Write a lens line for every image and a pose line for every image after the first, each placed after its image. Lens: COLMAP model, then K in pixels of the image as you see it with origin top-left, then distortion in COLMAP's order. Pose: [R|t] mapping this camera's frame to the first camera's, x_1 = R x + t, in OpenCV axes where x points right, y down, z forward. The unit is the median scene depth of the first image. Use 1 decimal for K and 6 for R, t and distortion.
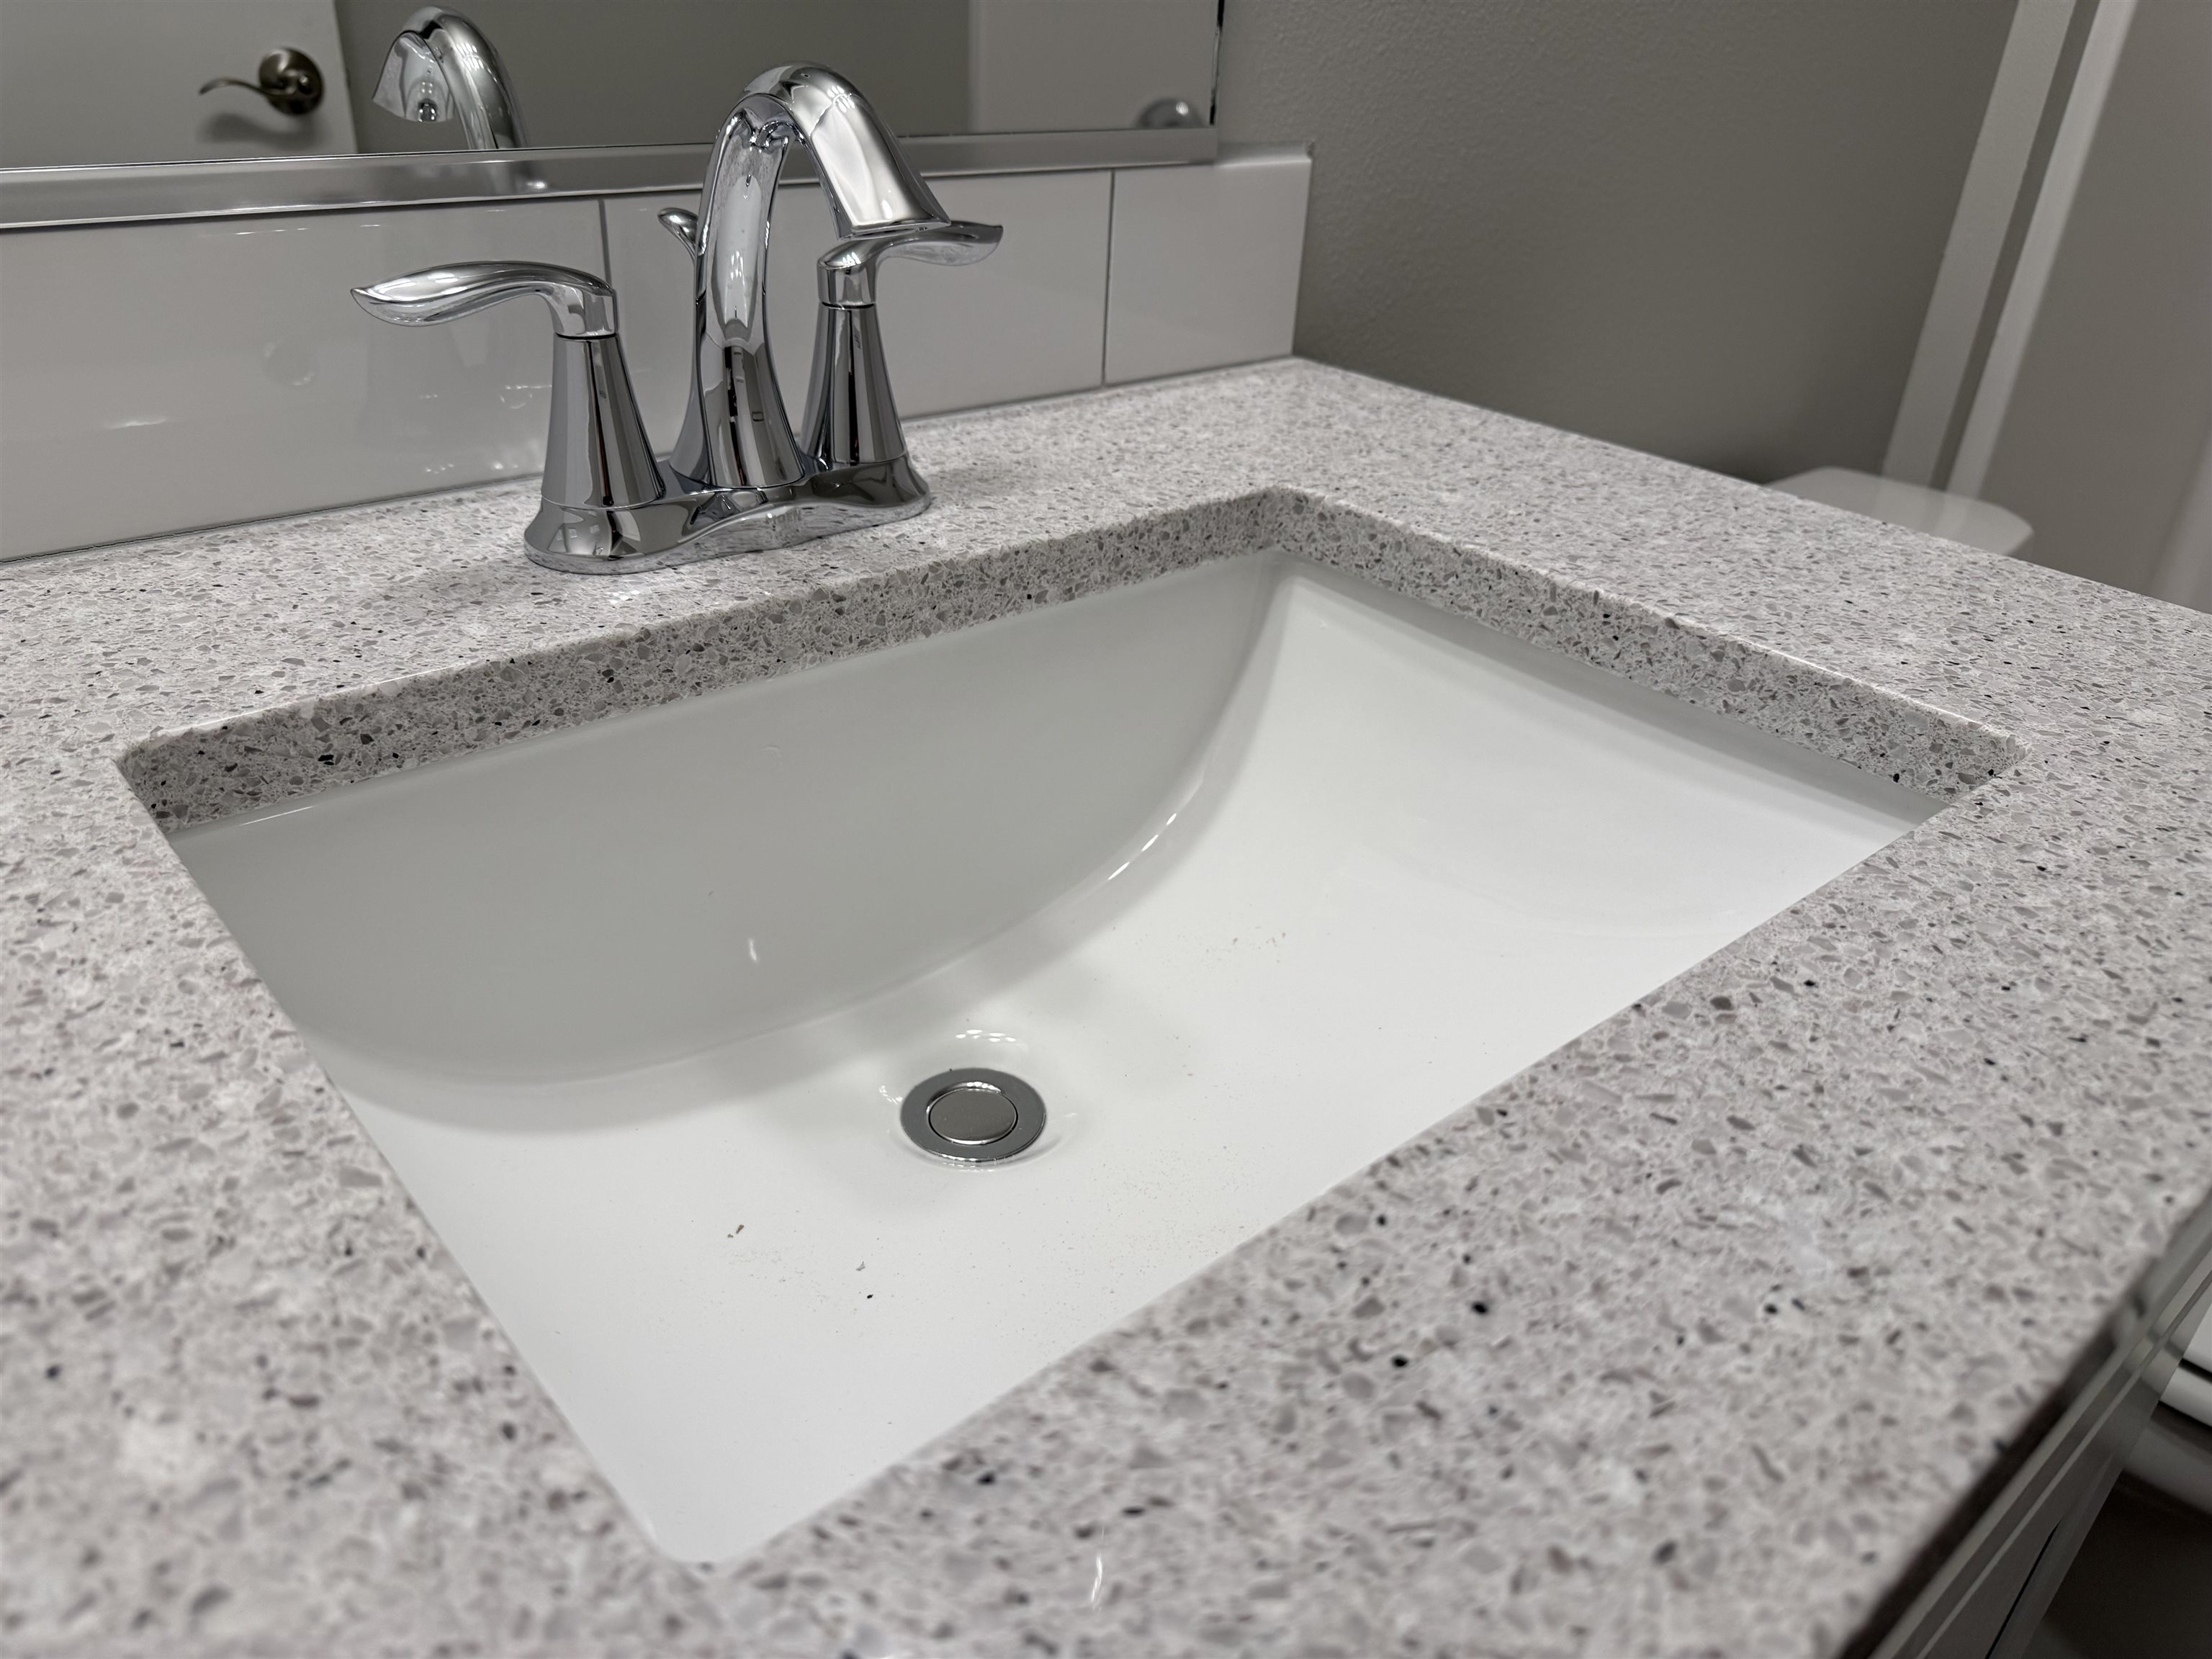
lens RADIAL K [[1553.5, 0, 1106.0], [0, 1553.5, 829.5], [0, 0, 1]] dist [0.092682, -0.202568]
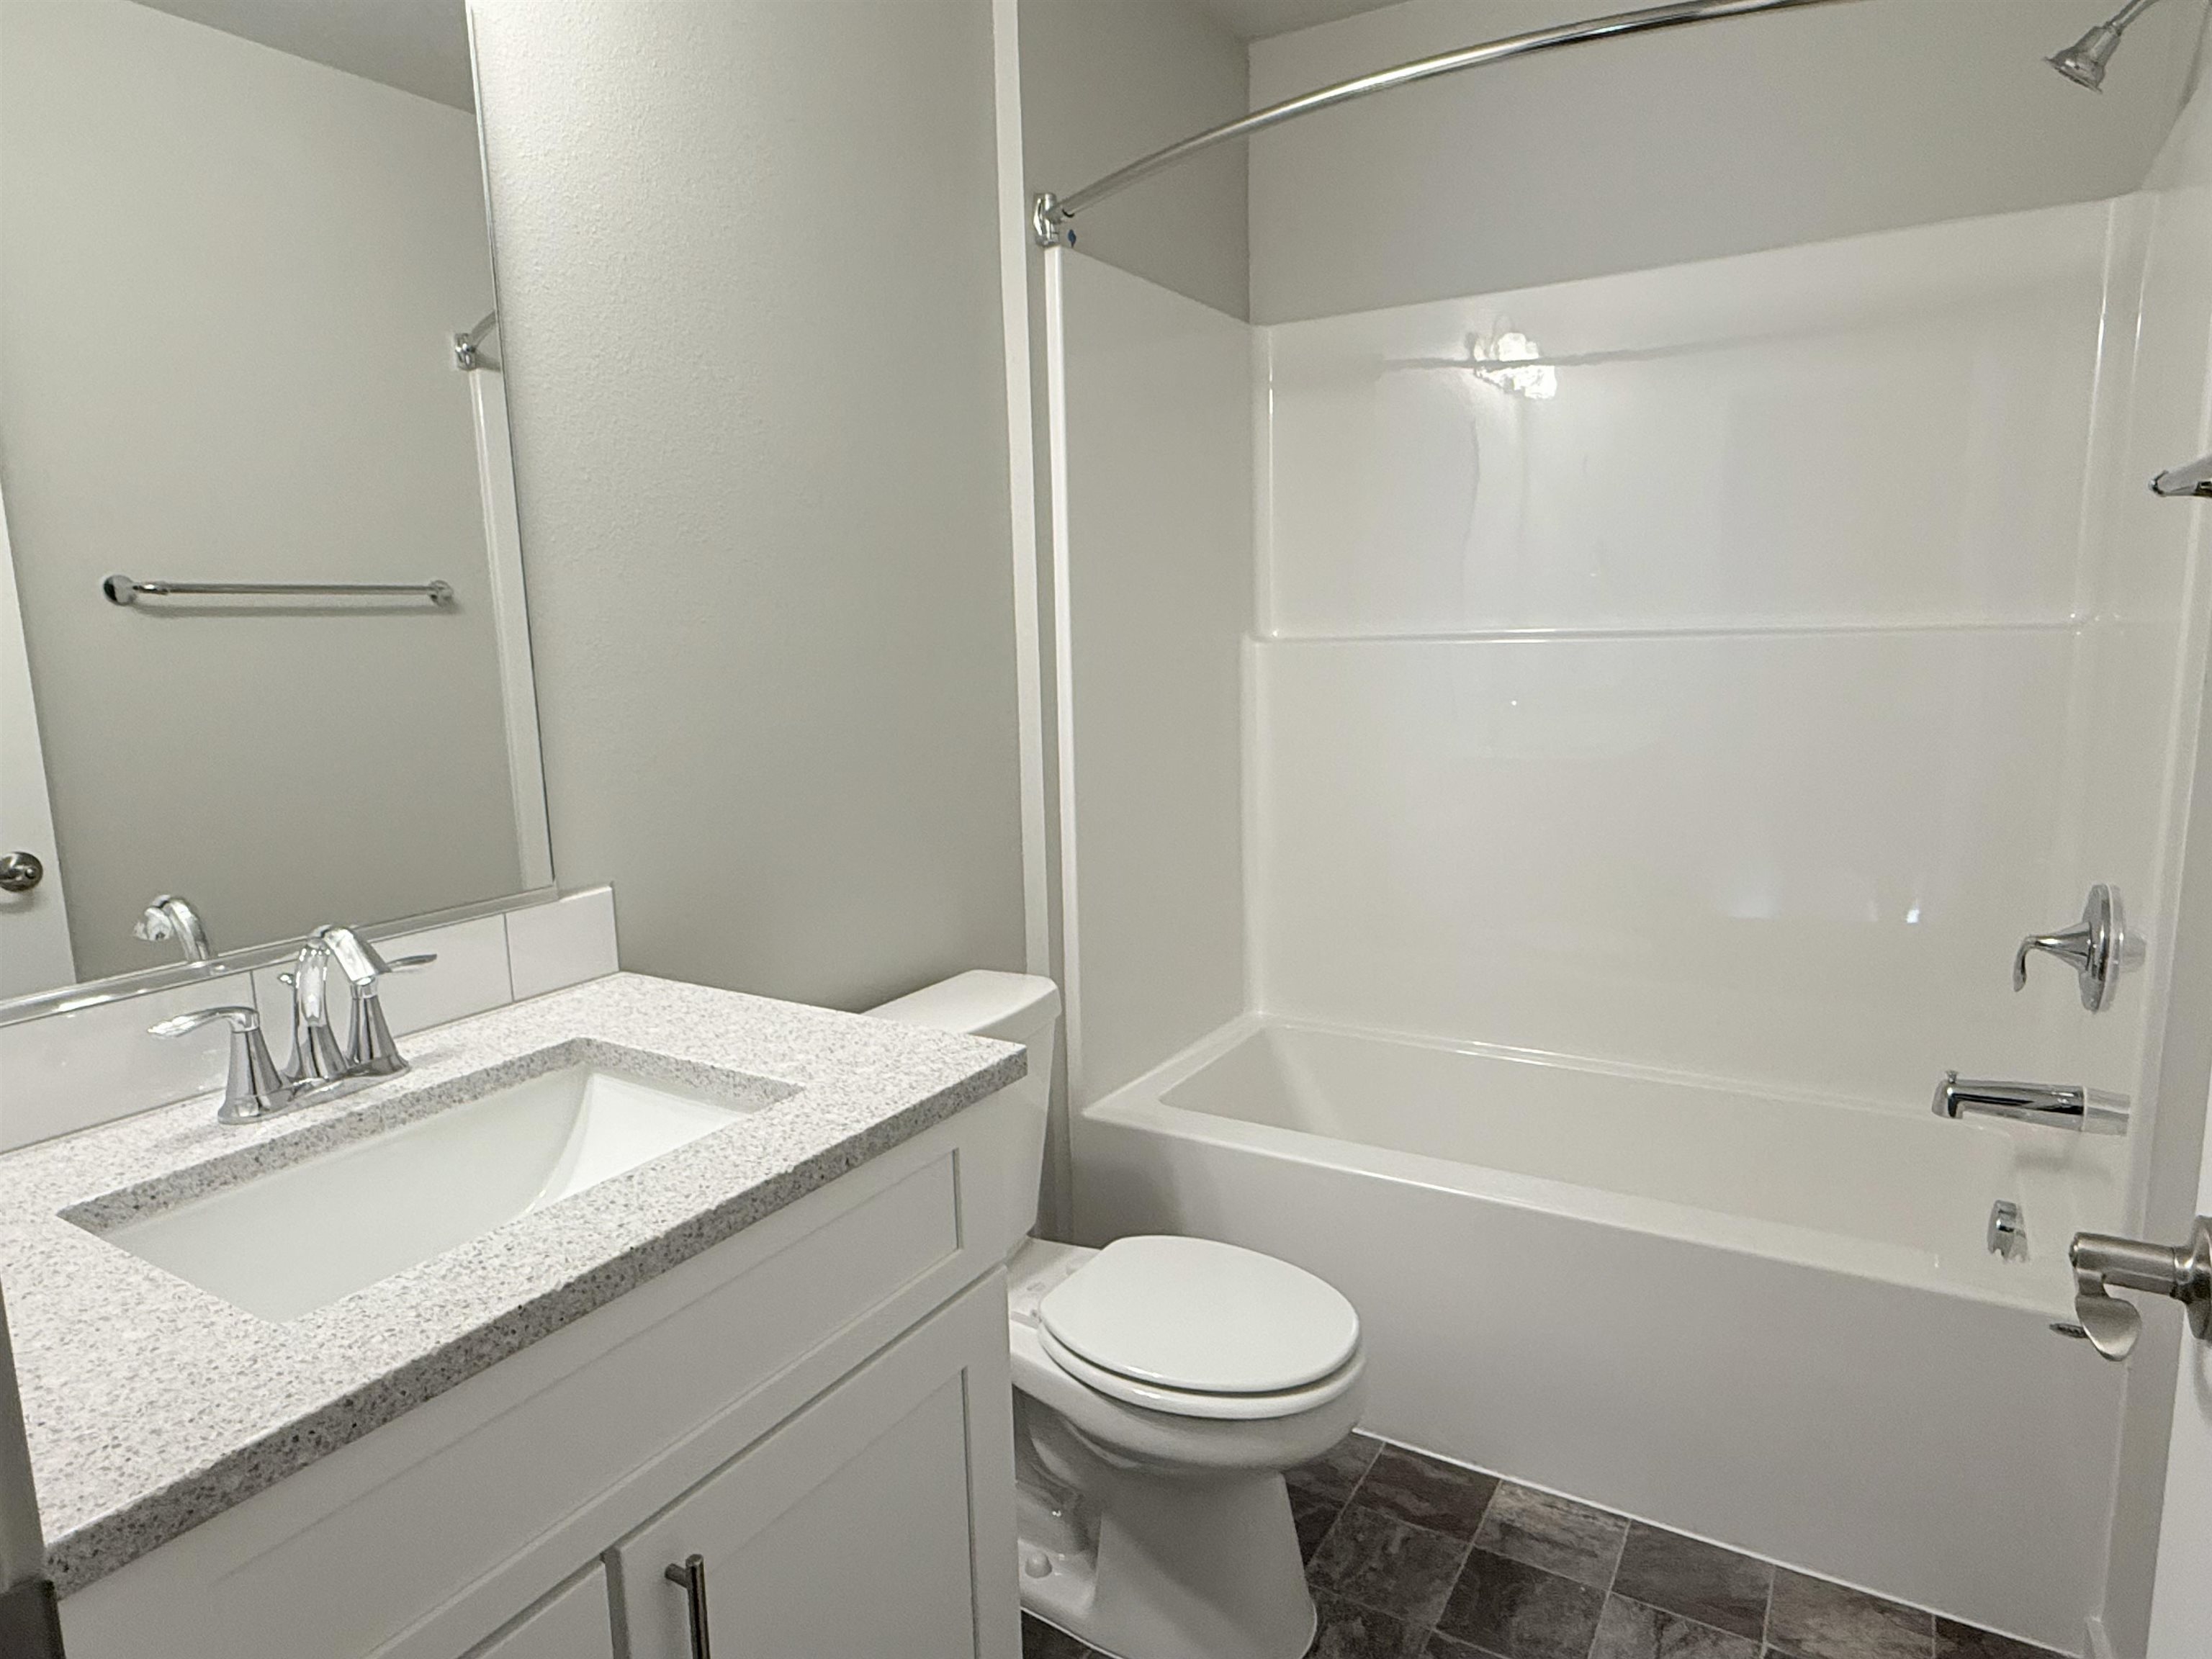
lens RADIAL K [[1311.3, 0, 1106.0], [0, 1311.3, 829.5], [0, 0, 1]] dist [0.000255, 0.000648]
pose [[0.951267, -0.122757, 0.282880, 0.403404], [0.209938, 0.929737, -0.302515, 0.296450], [-0.225868, 0.347160, 0.910200, -1.266721]]
